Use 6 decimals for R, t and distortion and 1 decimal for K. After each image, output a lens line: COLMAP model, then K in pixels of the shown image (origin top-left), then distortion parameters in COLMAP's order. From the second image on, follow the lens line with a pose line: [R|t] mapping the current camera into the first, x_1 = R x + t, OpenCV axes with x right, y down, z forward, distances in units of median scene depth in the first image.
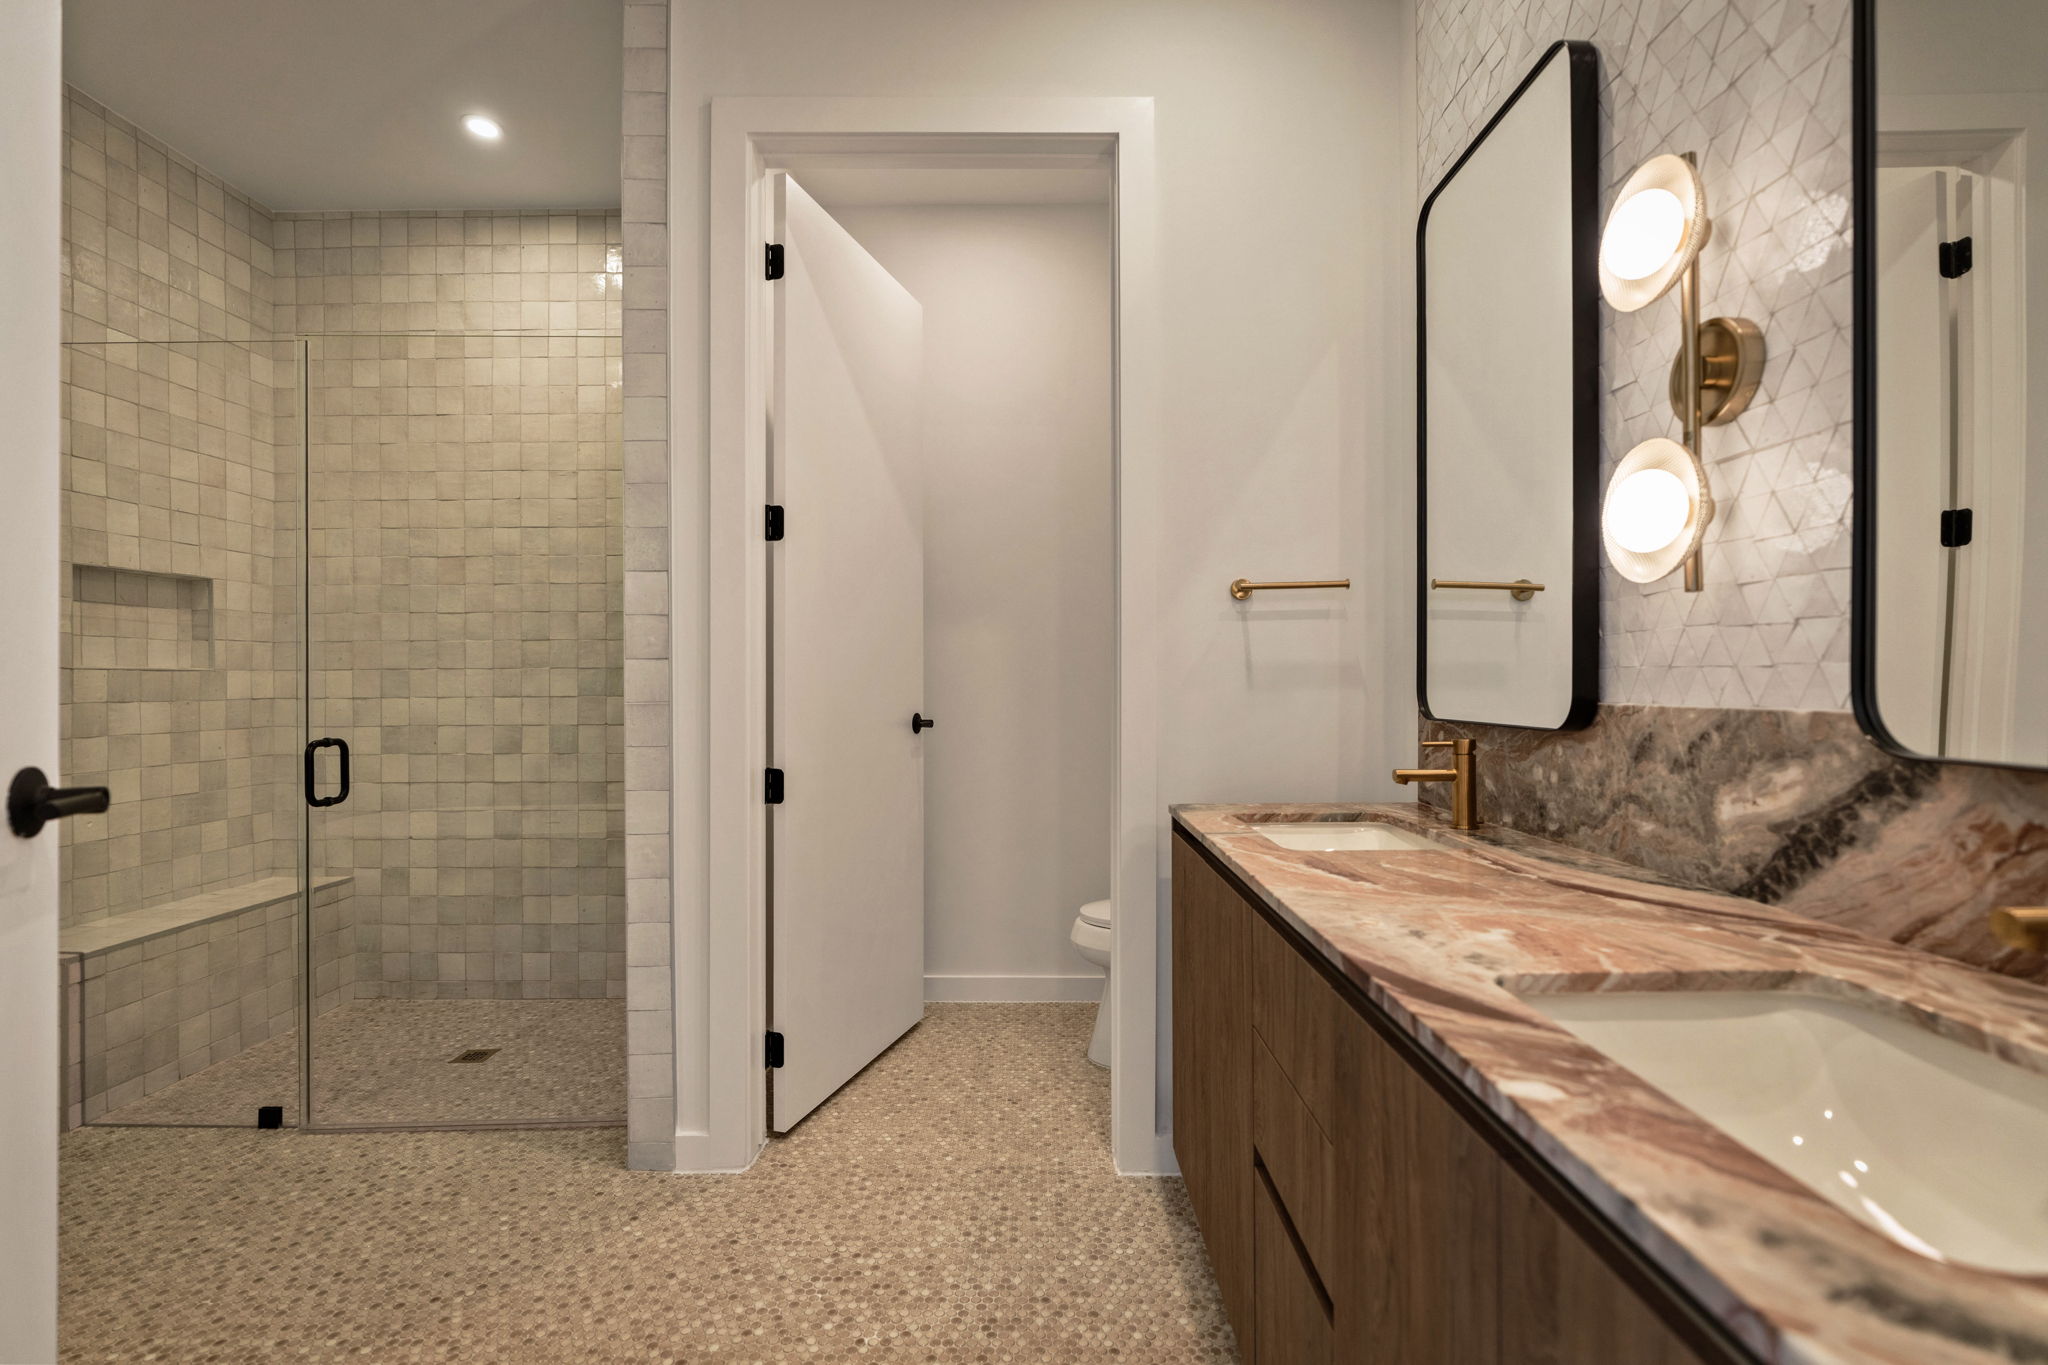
lens RADIAL K [[947.9, 0, 1023.9], [0, 947.9, 684.0], [0, 0, 1]] dist [0.002378, -0.000445]
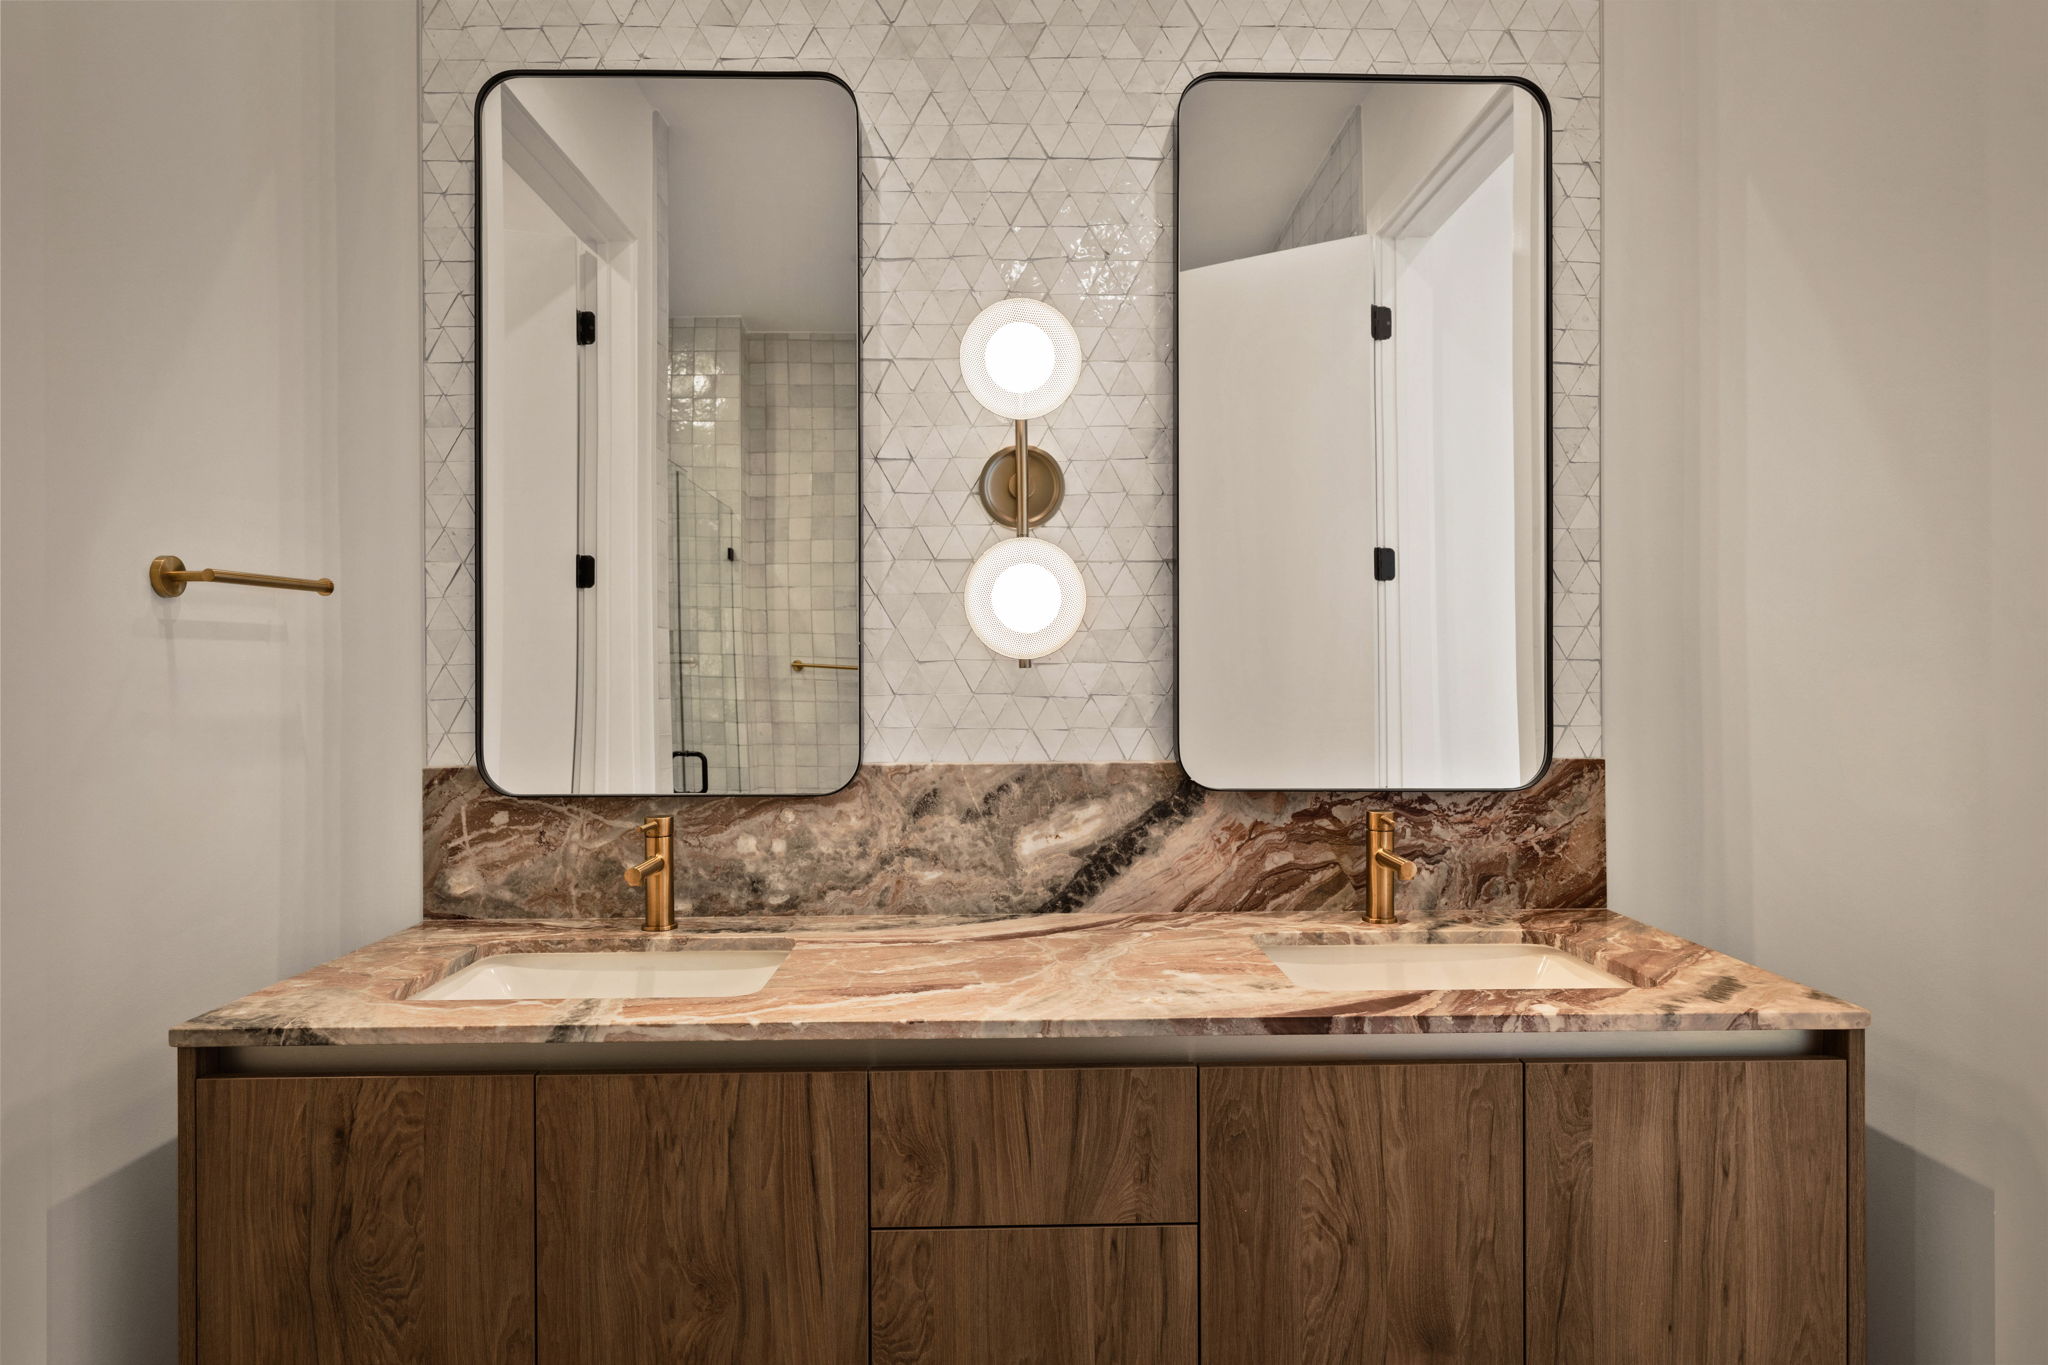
lens RADIAL K [[1224.2, 0, 1029.7], [0, 1224.2, 680.0], [0, 0, 1]] dist [0.000542, 0.000523]
pose [[-0.048573, 0.001611, 0.998818, -0.847963], [0.001294, 0.999998, -0.001550, -0.080366], [-0.998819, 0.001217, -0.048575, 1.081571]]
